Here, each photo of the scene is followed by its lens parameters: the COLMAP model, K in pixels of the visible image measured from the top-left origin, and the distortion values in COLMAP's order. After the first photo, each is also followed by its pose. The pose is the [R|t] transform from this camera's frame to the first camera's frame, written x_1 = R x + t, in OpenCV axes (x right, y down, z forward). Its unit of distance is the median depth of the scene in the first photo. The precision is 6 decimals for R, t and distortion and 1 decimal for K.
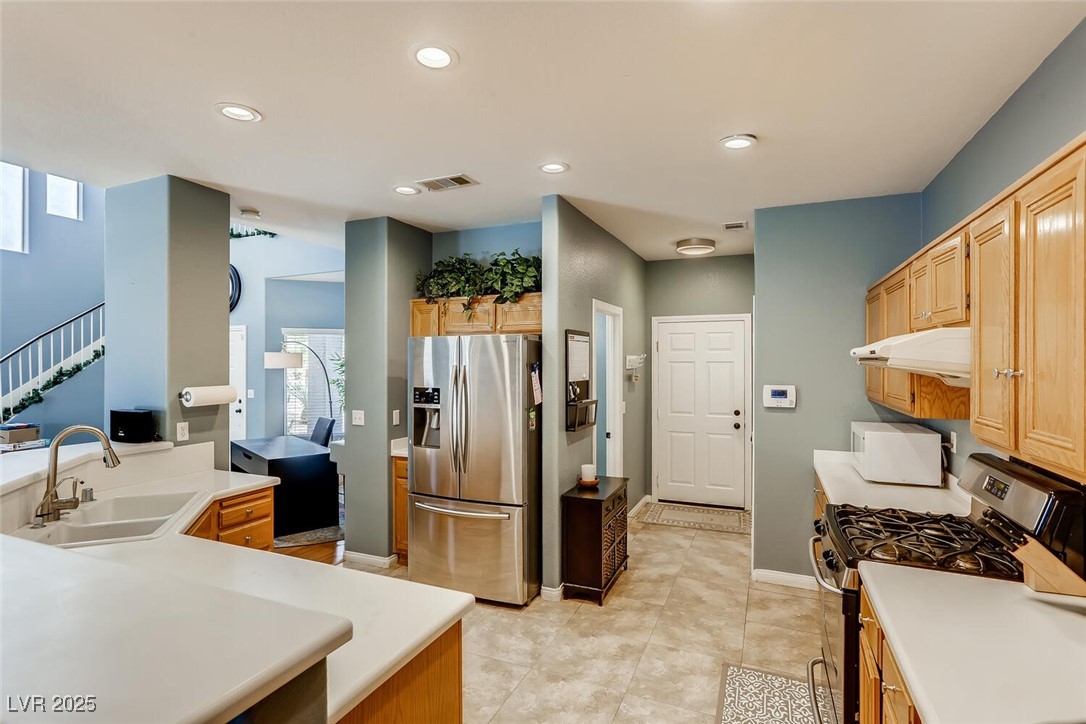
lens RADIAL K [[521.1, 0, 542.8], [0, 521.1, 359.9], [0, 0, 1]] dist [-0.005238, 0.002173]
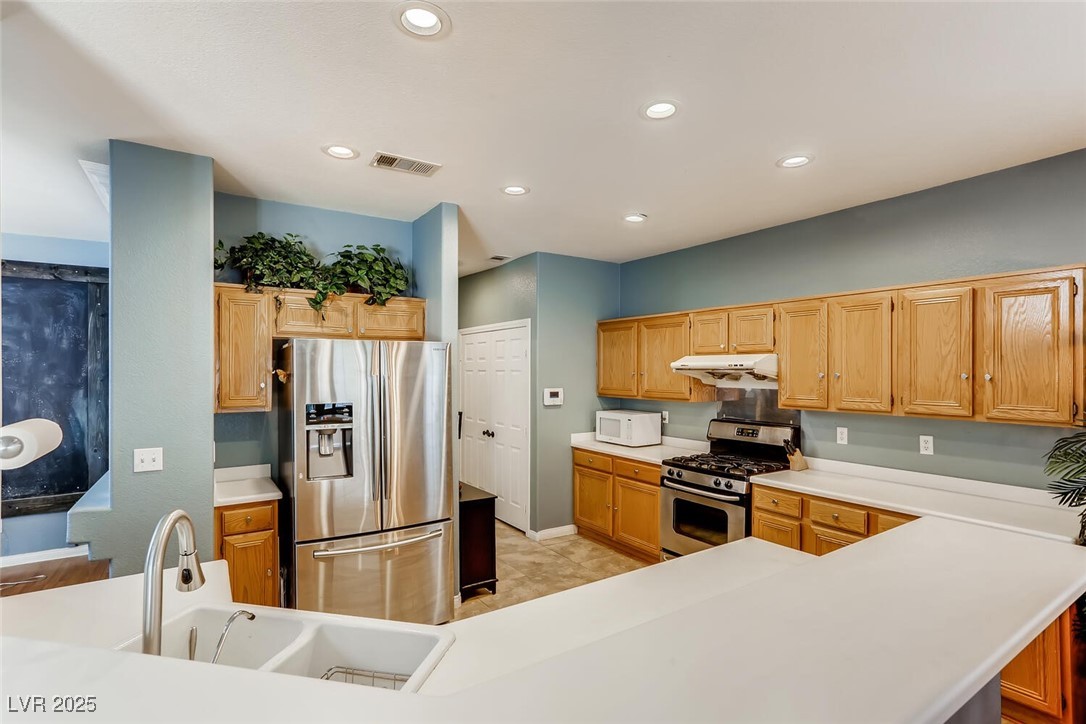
lens RADIAL K [[521.1, 0, 539.4], [0, 521.1, 368.0], [0, 0, 1]] dist [-0.005238, 0.002173]
pose [[0.560166, 0.004439, 0.828368, -0.693962], [-0.000987, 0.999989, -0.004692, 0.002873], [-0.828379, 0.001811, 0.560164, 0.290120]]
